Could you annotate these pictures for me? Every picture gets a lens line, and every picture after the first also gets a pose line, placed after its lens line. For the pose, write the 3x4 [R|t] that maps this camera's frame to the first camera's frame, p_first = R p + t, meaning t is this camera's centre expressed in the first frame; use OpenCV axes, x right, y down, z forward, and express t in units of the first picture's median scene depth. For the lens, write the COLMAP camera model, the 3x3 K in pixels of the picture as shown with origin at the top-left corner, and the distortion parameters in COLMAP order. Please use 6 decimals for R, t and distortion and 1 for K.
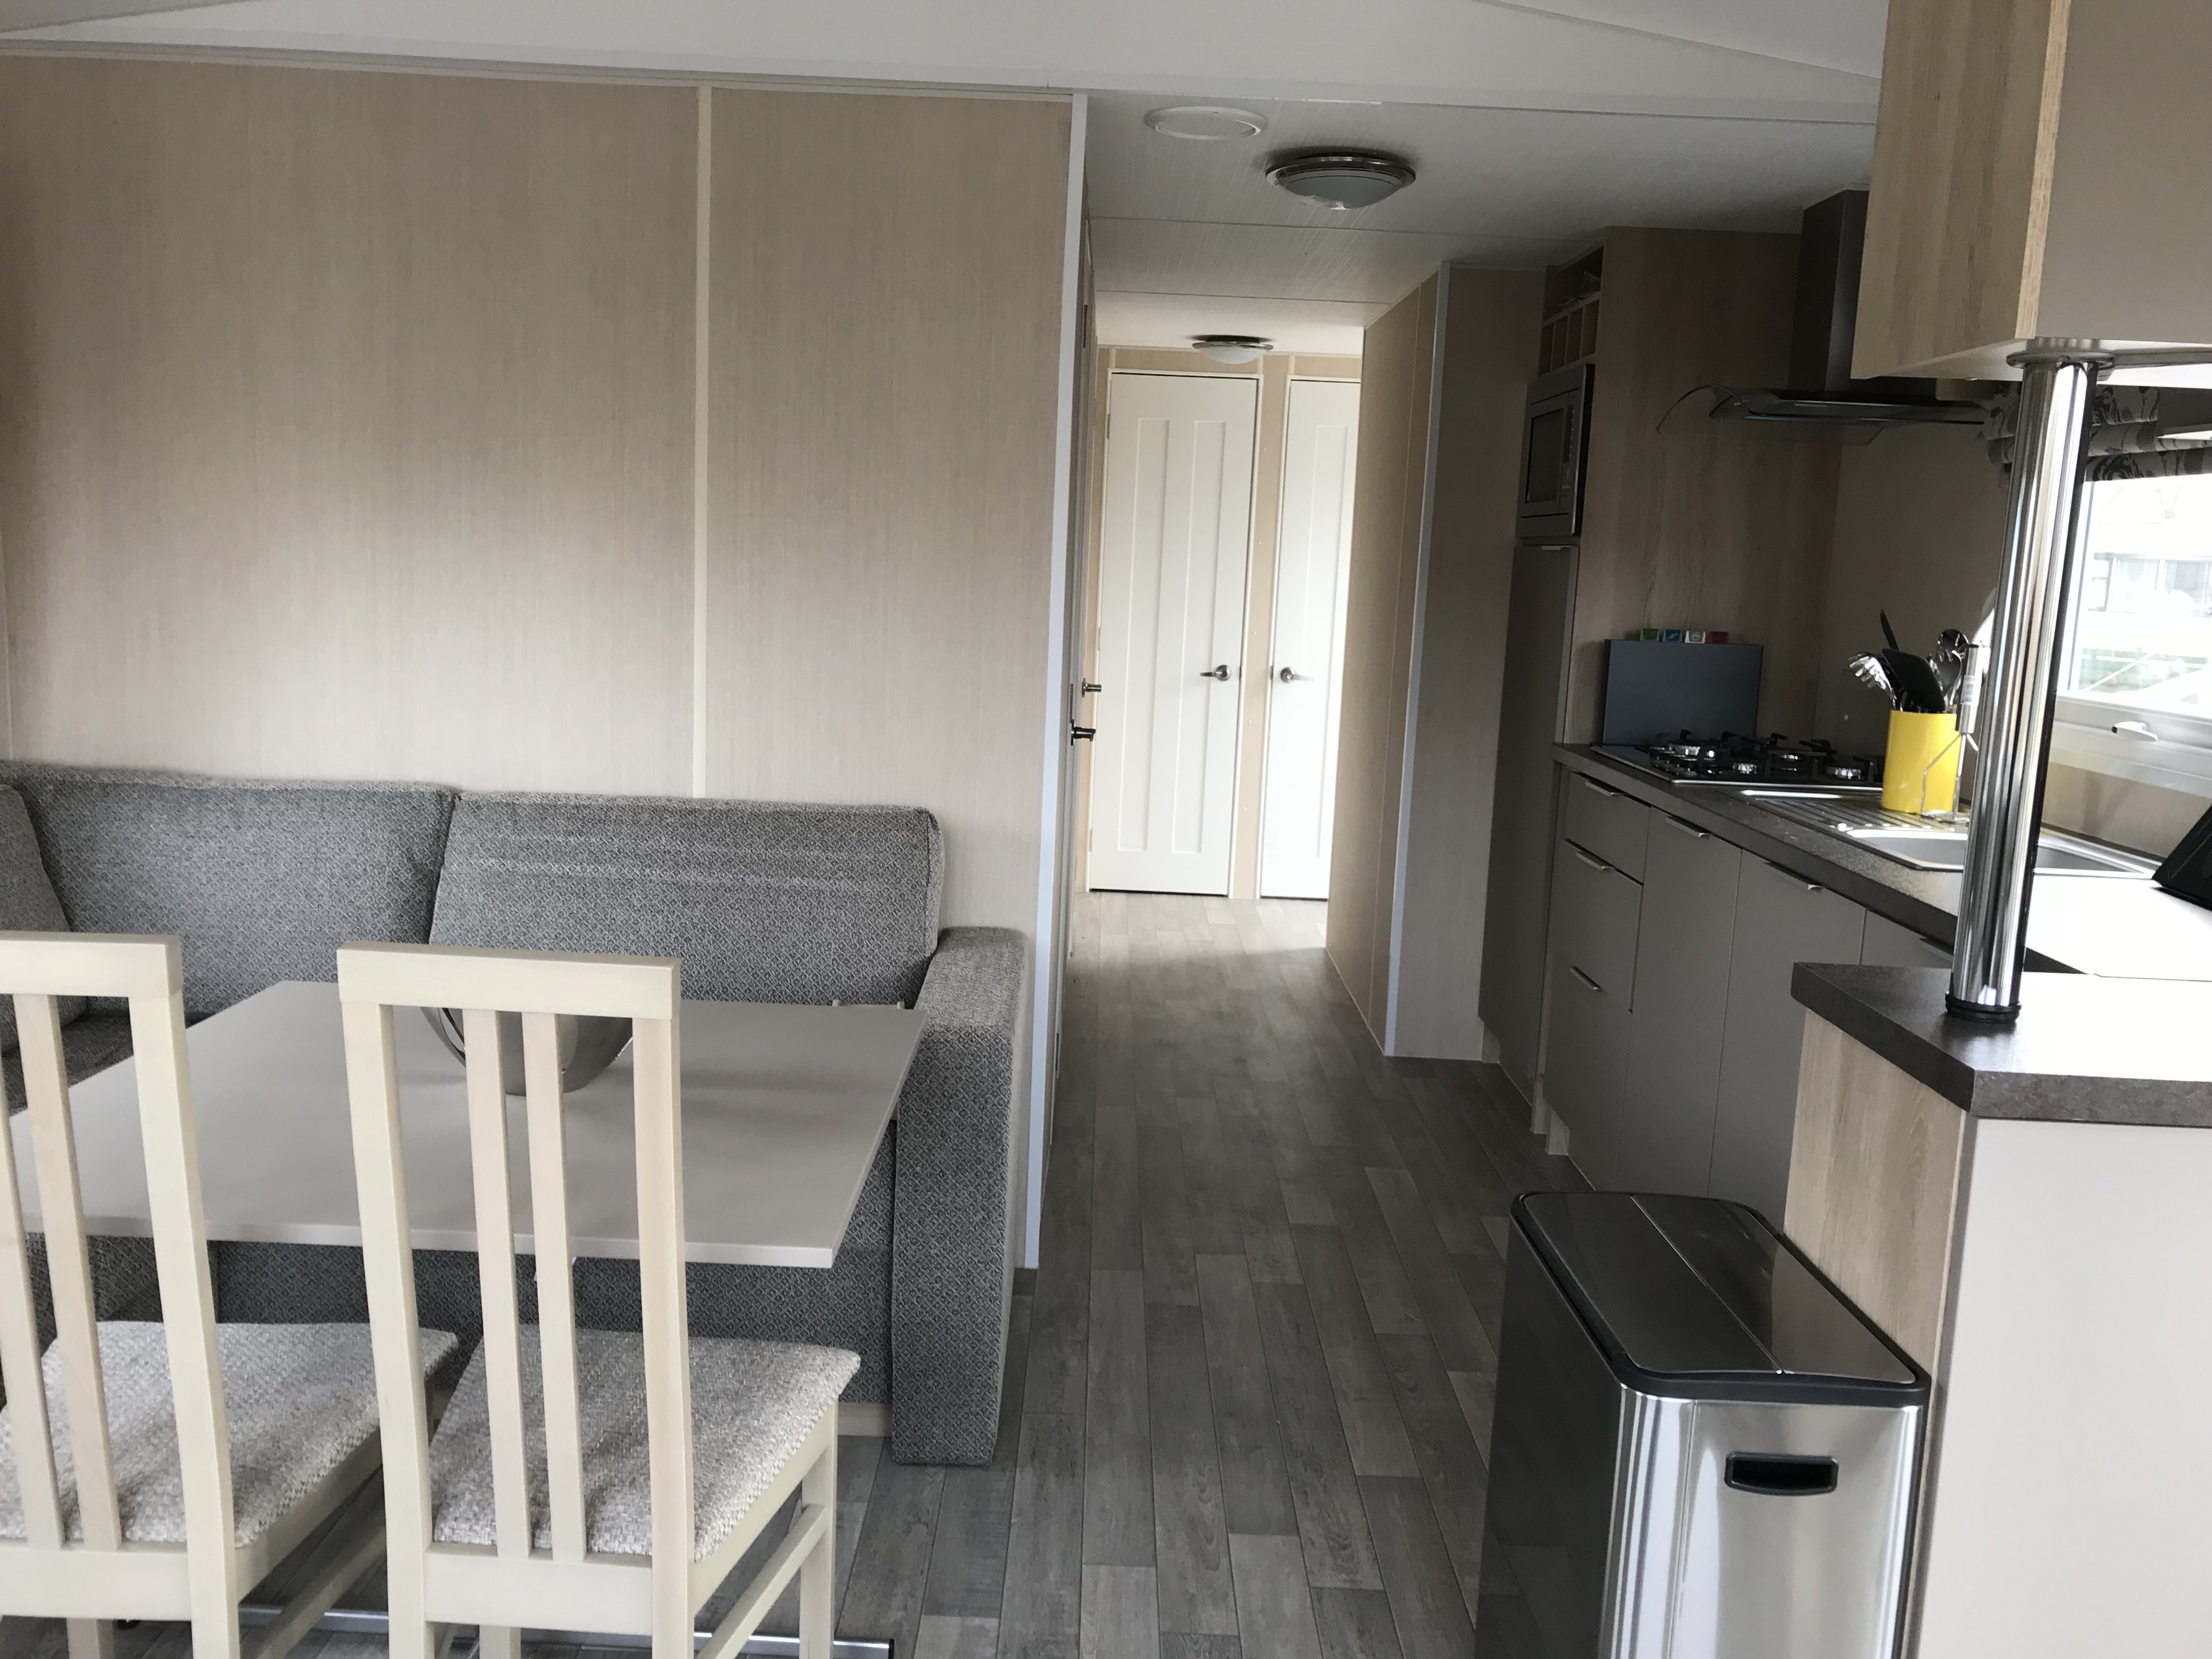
lens RADIAL K [[1815.5, 0, 1106.0], [0, 1815.5, 829.5], [0, 0, 1]] dist [0.080343, -0.160662]
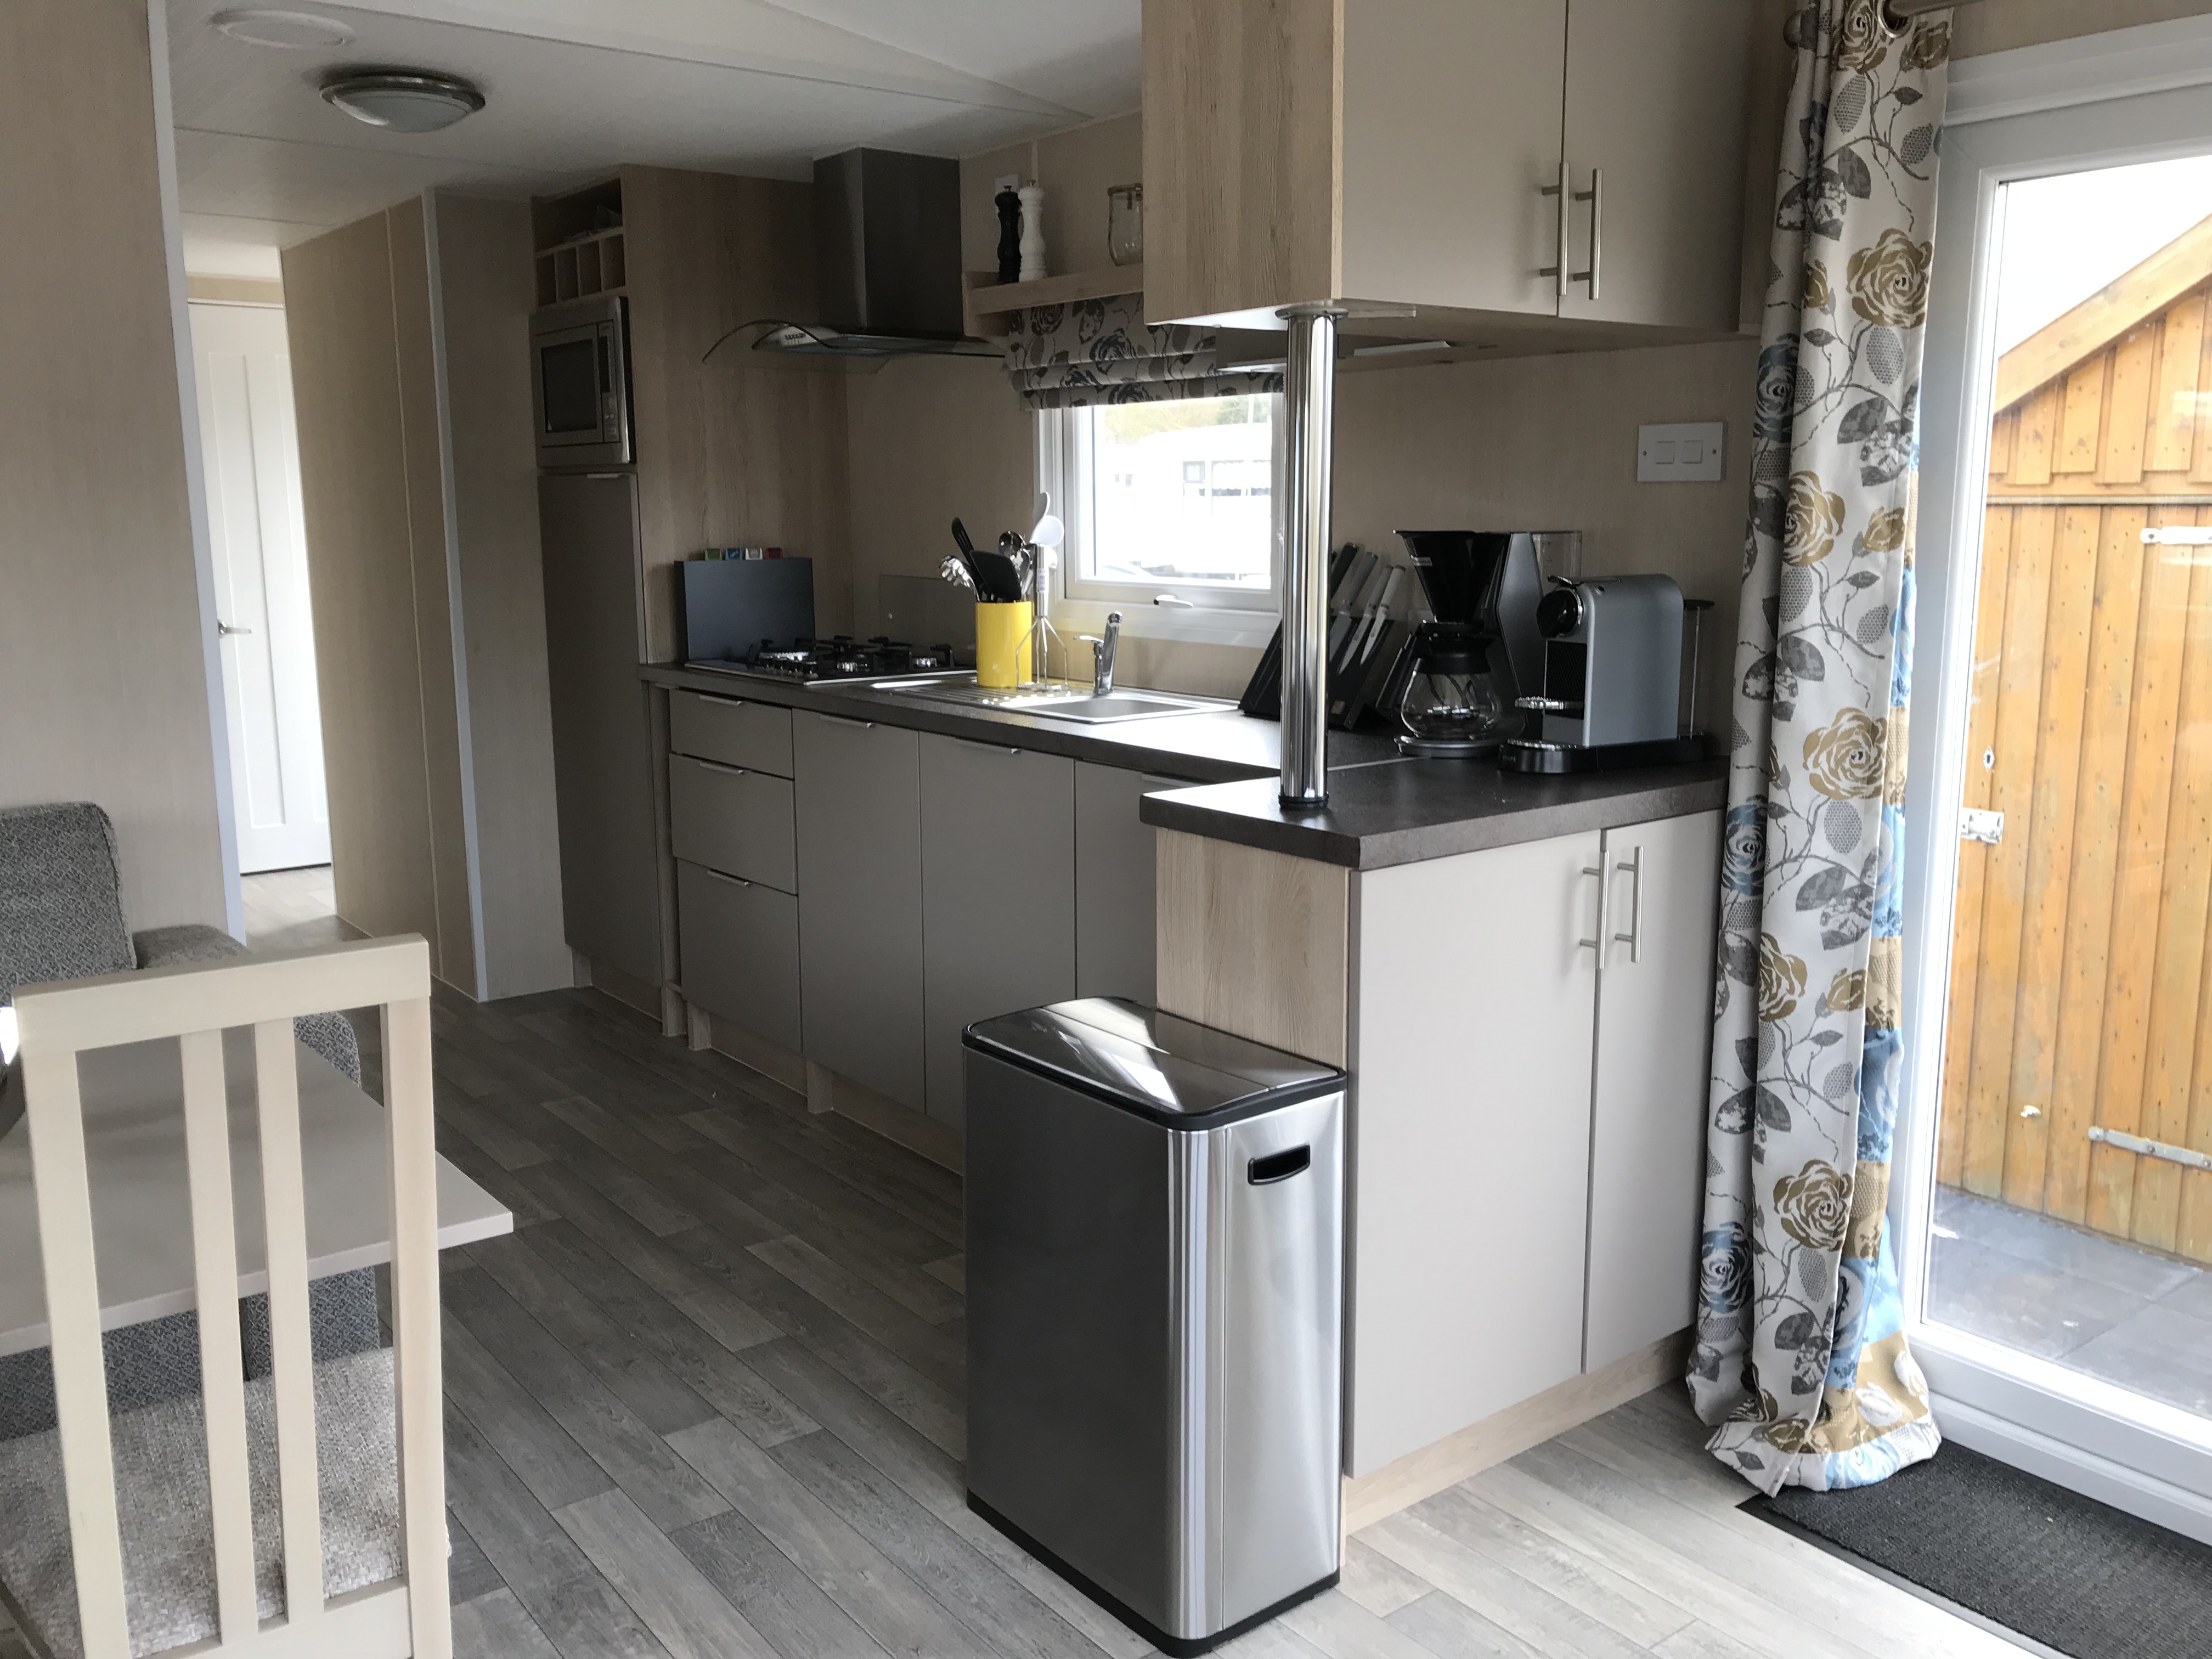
lens RADIAL K [[1815.5, 0, 1106.0], [0, 1815.5, 829.5], [0, 0, 1]] dist [0.080343, -0.160662]
pose [[0.786380, -0.156048, 0.597709, -0.237272], [0.133128, 0.987643, 0.082698, -0.006400], [-0.603228, 0.014540, 0.797436, 0.011860]]
